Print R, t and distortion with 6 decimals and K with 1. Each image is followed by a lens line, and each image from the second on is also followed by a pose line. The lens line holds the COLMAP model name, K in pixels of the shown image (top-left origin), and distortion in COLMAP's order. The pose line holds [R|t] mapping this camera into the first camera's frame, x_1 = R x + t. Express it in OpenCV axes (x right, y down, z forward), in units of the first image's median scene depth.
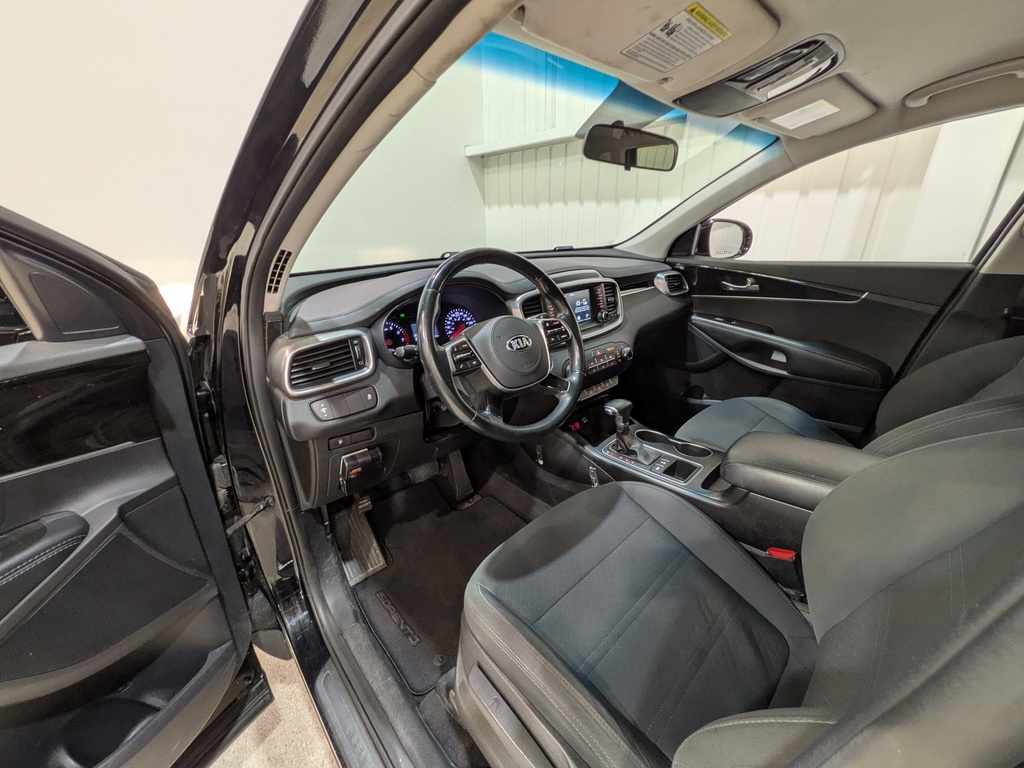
lens RADIAL K [[407.2, 0, 510.4], [0, 407.2, 379.1], [0, 0, 1]] dist [-0.000819, -0.000214]
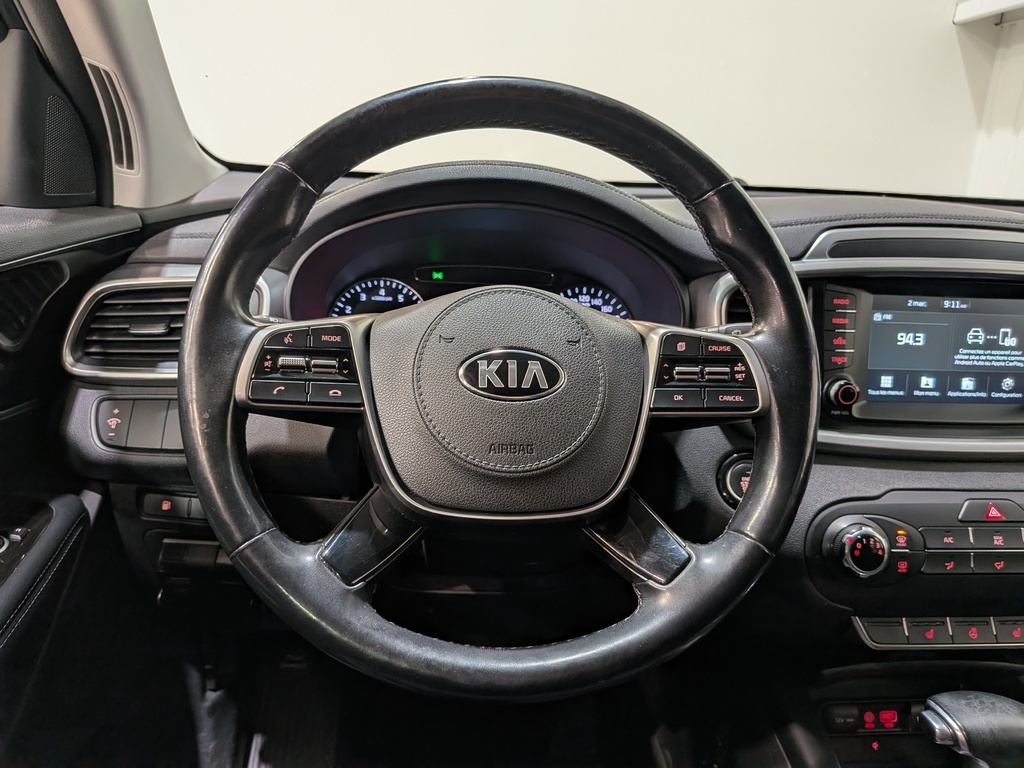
lens RADIAL K [[747.3, 0, 498.3], [0, 747.3, 400.6], [0, 0, 1]] dist [0.030885, -0.070698]
pose [[0.782555, 0.228545, -0.579115, 0.215605], [-0.274815, 0.961463, 0.008080, -0.045220], [0.558645, 0.152827, 0.815206, 0.343299]]
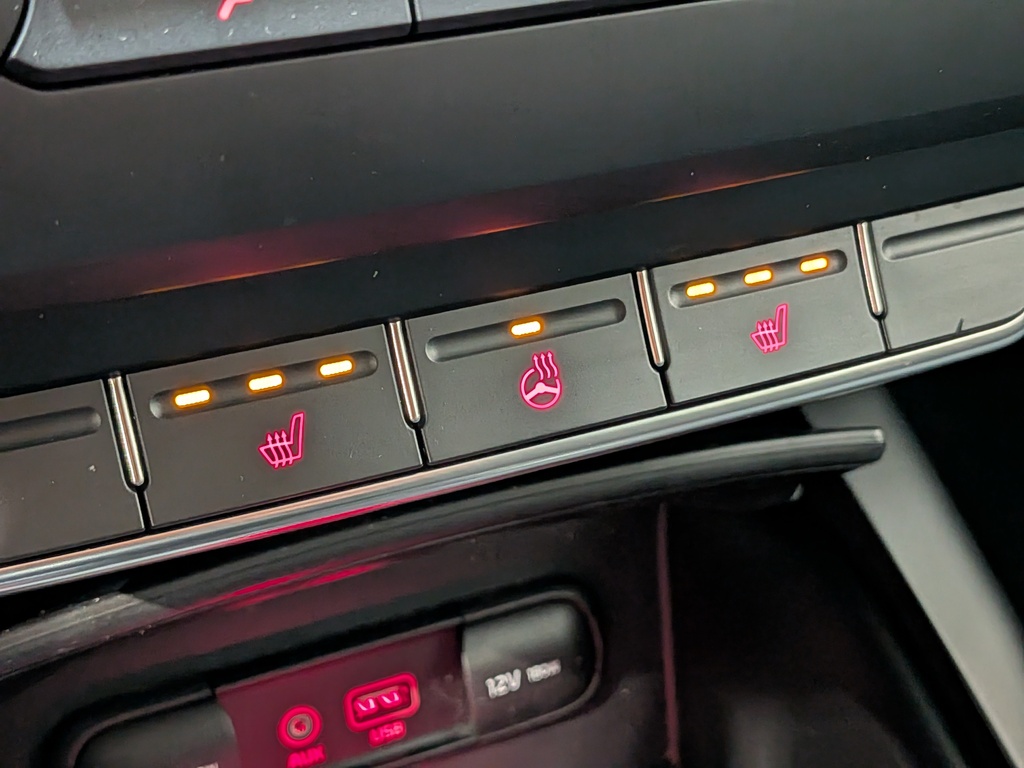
lens RADIAL K [[1480.1, 0, 516.3], [0, 1480.1, 425.4], [0, 0, 1]] dist [0.096718, -0.171515]
pose [[0.942942, 0.241032, -0.229703, 0.250925], [-0.165708, 0.938106, 0.304134, -0.026556], [0.288792, -0.248717, 0.924521, 0.799682]]
